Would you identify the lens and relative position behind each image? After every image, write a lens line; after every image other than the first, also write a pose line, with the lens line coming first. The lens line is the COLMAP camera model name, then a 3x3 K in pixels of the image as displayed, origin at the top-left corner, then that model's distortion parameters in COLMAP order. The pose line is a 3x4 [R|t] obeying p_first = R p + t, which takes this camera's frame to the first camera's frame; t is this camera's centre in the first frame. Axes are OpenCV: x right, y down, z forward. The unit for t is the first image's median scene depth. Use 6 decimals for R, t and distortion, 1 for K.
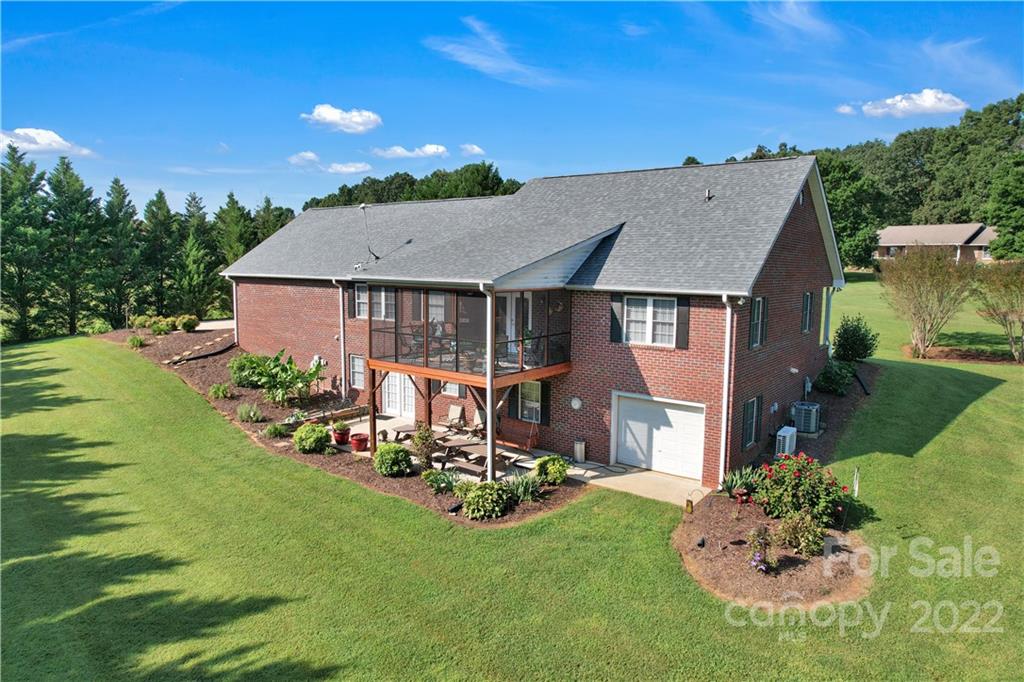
lens RADIAL K [[672.4, 0, 512.0], [0, 672.4, 341.0], [0, 0, 1]] dist [0.002566, 0.001261]
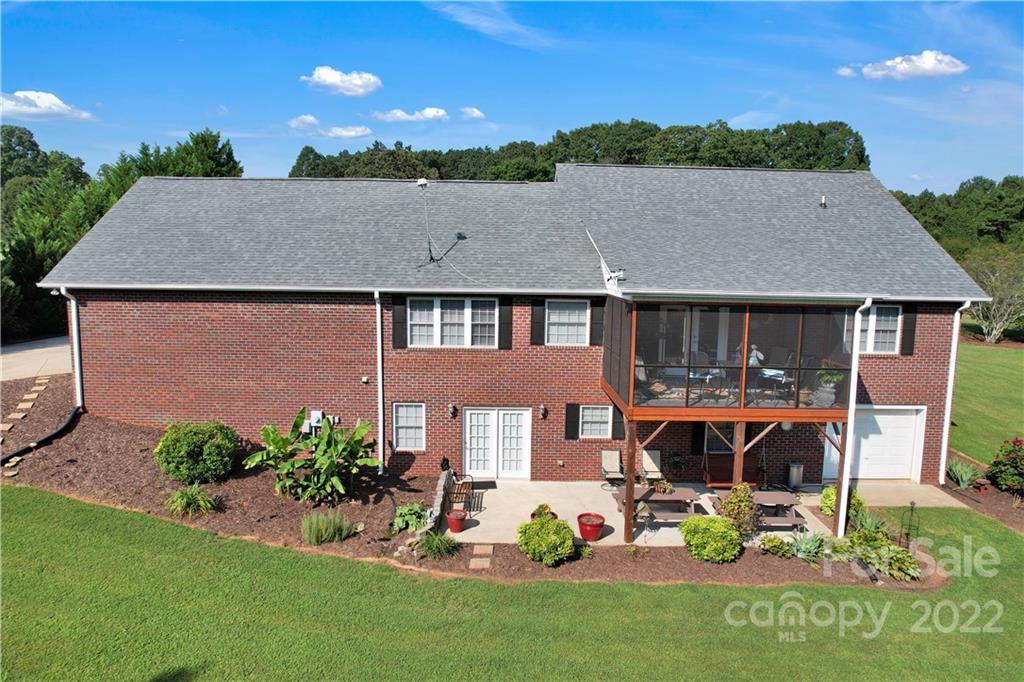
lens RADIAL K [[642.5, 0, 512.0], [0, 642.5, 341.0], [0, 0, 1]] dist [-0.041605, -0.000266]
pose [[0.775715, -0.074045, 0.626724, -0.550300], [0.066257, 0.997160, 0.035802, -0.056584], [-0.627595, 0.013753, 0.778418, 0.427985]]
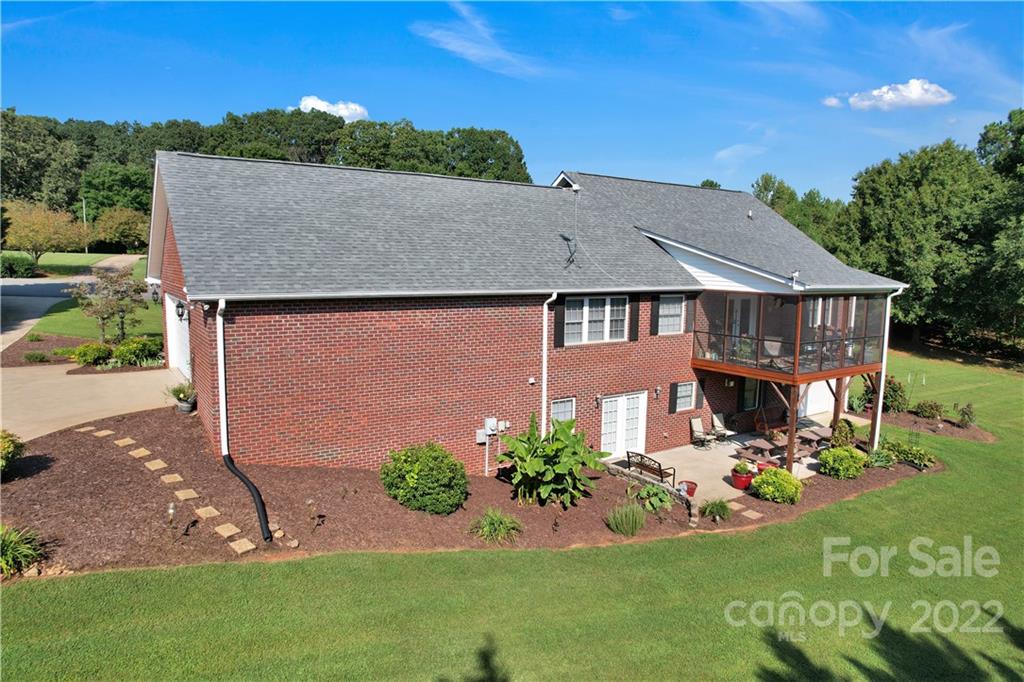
lens RADIAL K [[642.5, 0, 512.0], [0, 642.5, 341.0], [0, 0, 1]] dist [-0.041605, -0.000266]
pose [[0.317975, -0.123498, 0.940021, -0.874204], [0.100501, 0.990284, 0.096105, -0.108545], [-0.942757, 0.063914, 0.327298, 0.824546]]
